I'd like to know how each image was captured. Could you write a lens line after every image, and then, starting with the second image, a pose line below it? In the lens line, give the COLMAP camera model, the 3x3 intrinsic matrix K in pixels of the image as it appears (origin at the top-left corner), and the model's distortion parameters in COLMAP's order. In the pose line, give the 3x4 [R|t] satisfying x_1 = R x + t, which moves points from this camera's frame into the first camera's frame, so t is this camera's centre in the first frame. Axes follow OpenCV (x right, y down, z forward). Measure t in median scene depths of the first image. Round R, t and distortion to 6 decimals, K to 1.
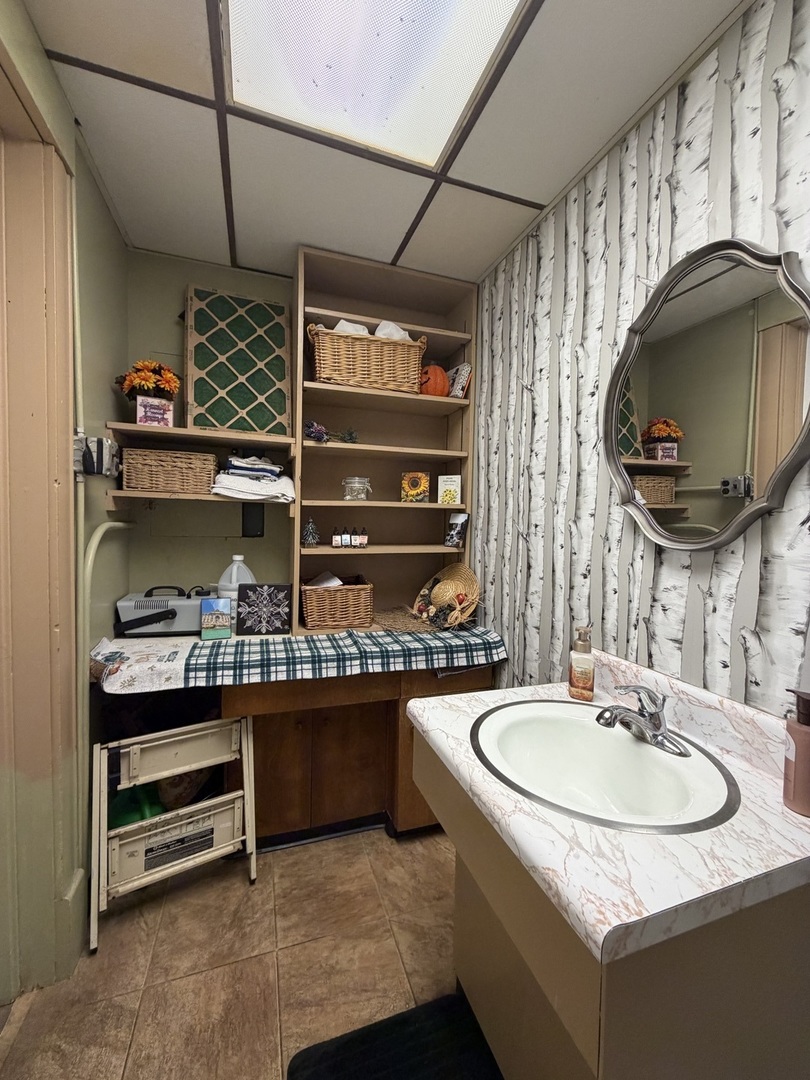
lens RADIAL K [[429.3, 0, 405.7], [0, 429.3, 539.2], [0, 0, 1]] dist [0.000931, -0.000597]
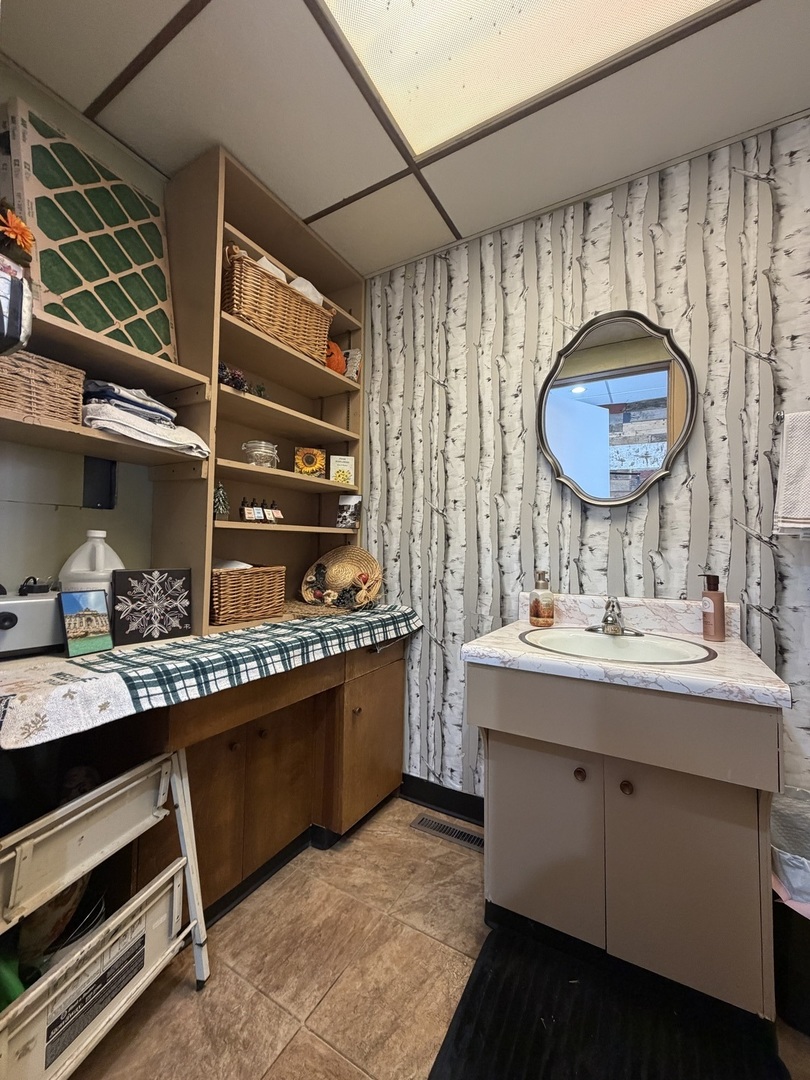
lens RADIAL K [[429.3, 0, 400.7], [0, 429.3, 539.7], [0, 0, 1]] dist [0.000931, -0.000597]
pose [[0.761790, 0.001700, 0.647822, -0.567455], [0.034400, 0.998480, -0.043072, 0.118587], [-0.646911, 0.055097, 0.760573, 0.224598]]
